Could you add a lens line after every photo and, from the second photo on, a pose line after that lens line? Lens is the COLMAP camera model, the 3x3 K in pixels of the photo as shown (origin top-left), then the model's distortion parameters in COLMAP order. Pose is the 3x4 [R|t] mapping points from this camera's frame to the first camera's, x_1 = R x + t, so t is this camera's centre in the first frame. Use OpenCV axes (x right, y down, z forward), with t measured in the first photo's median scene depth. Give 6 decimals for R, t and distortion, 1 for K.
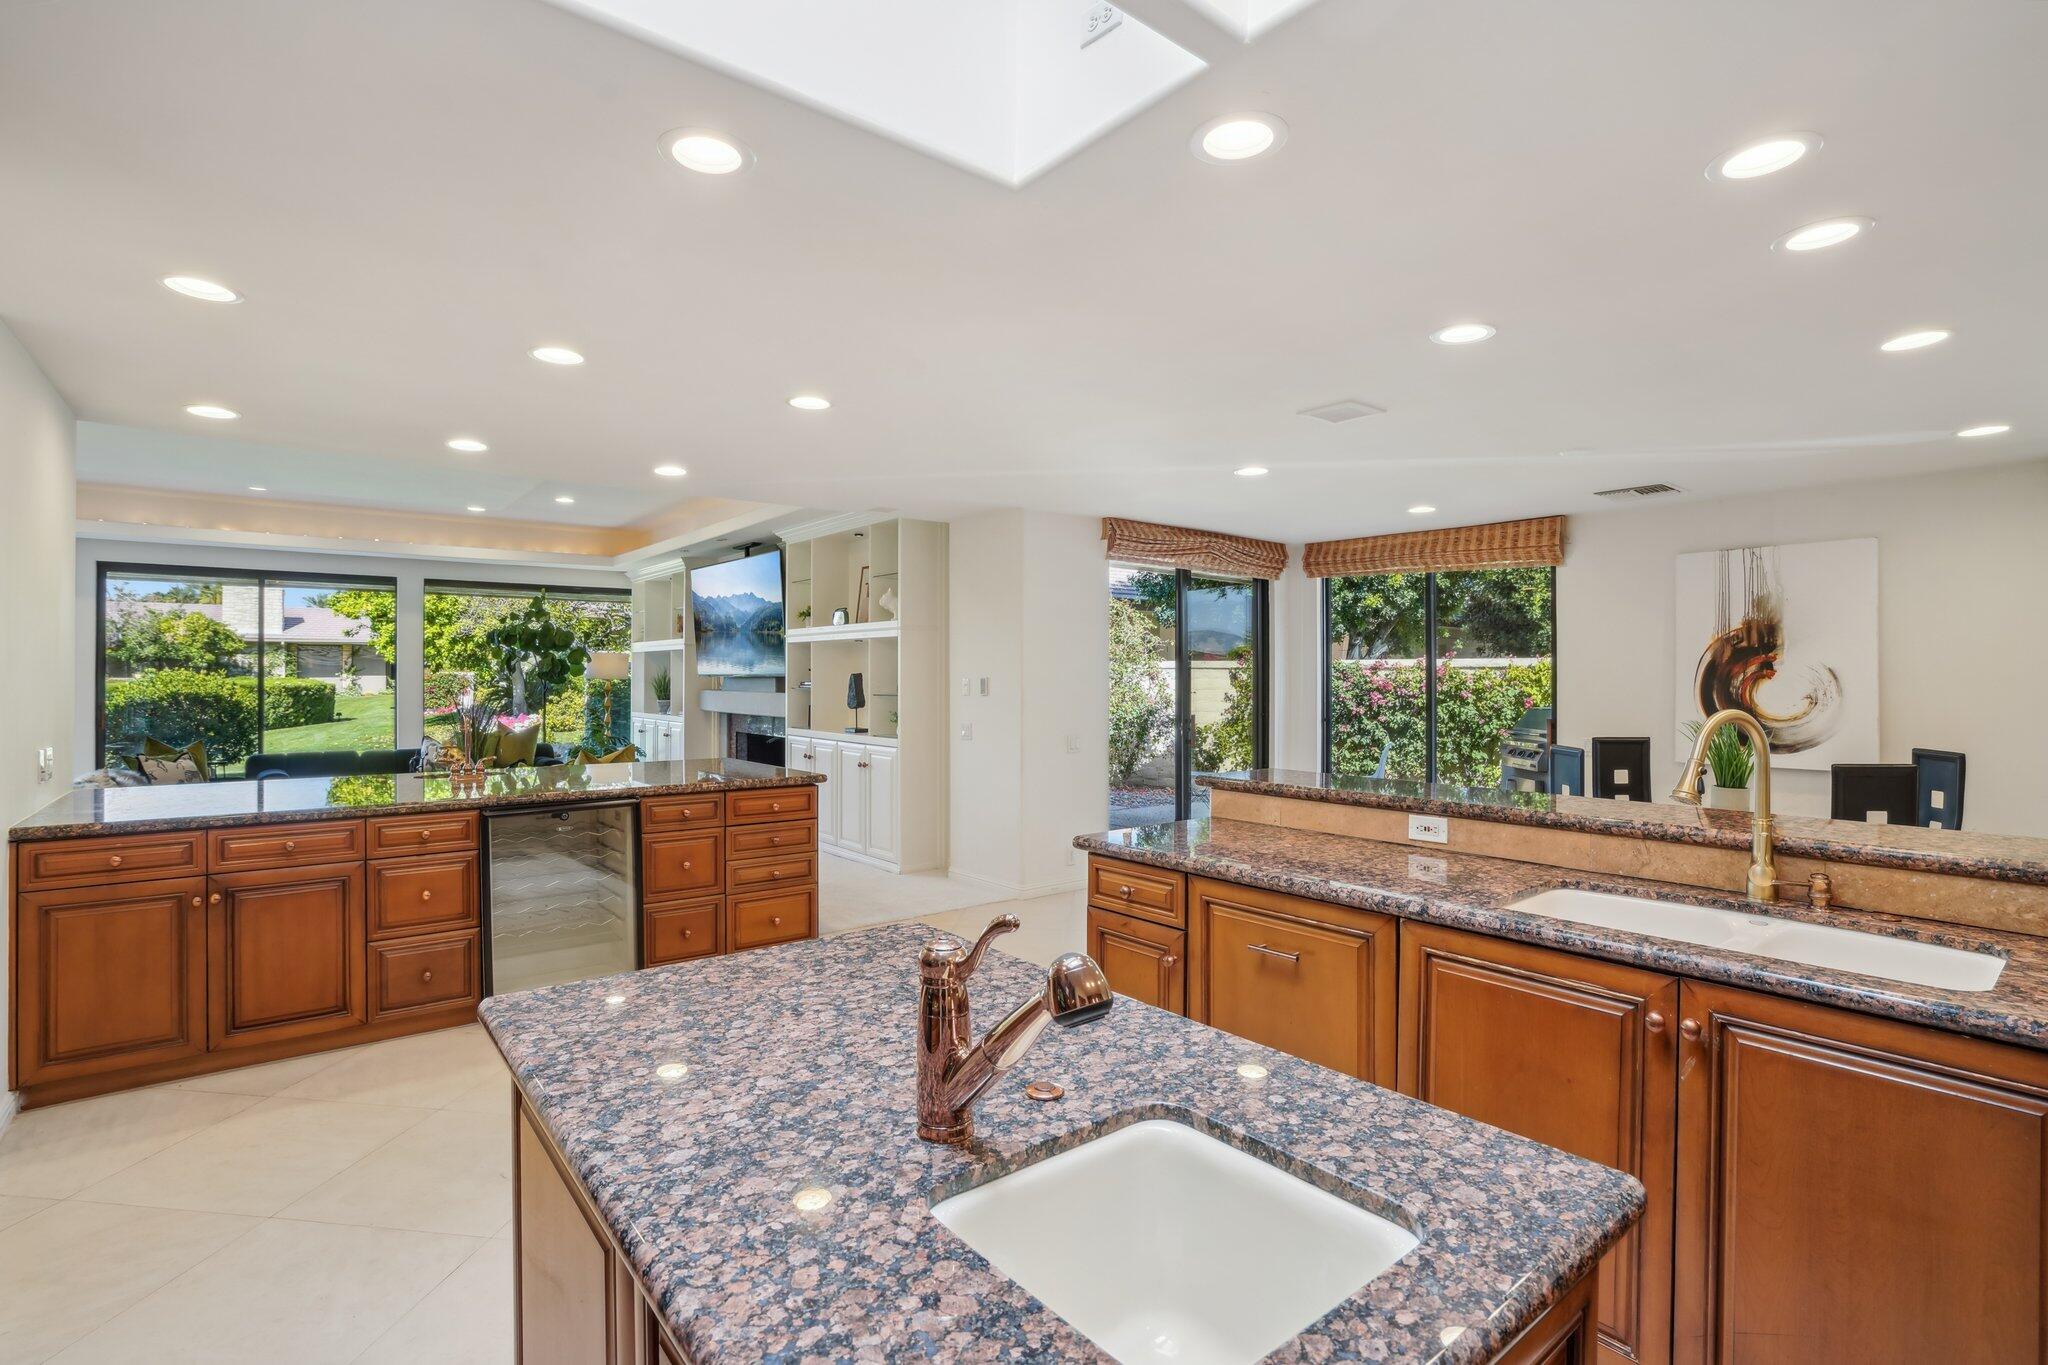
lens RADIAL K [[967.8, 0, 1001.2], [0, 967.8, 683.7], [0, 0, 1]] dist [-0.059802, 0.026634]
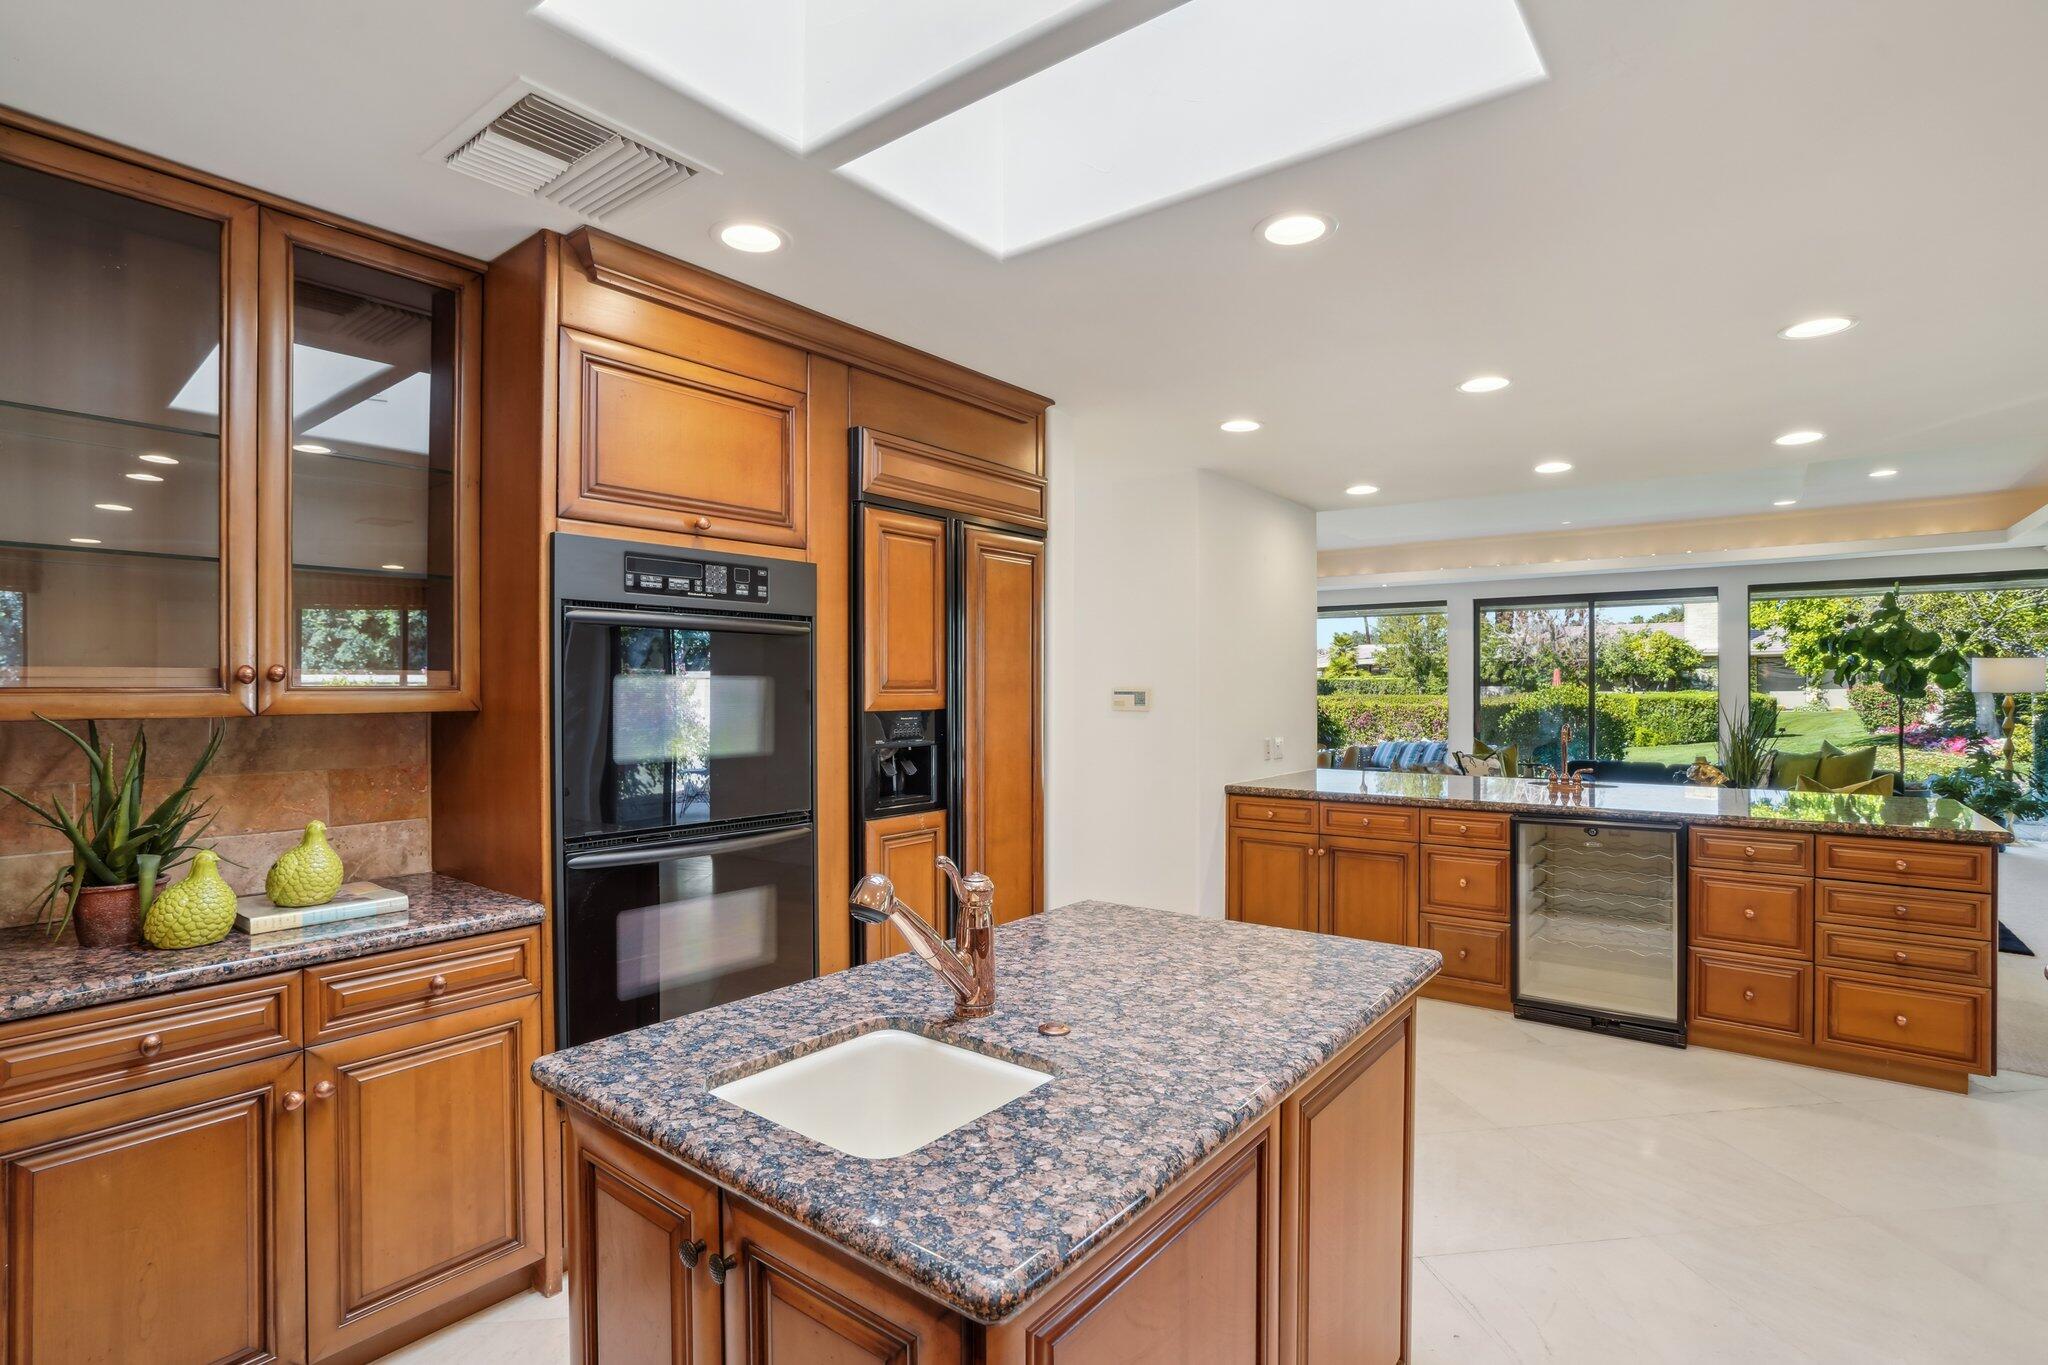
lens RADIAL K [[967.8, 0, 1001.2], [0, 967.8, 683.7], [0, 0, 1]] dist [-0.059802, 0.026634]
pose [[0.225019, -0.009209, -0.974311, 0.420270], [-0.004847, 0.999932, -0.010570, 0.000415], [0.974342, 0.007101, 0.224959, 0.227158]]
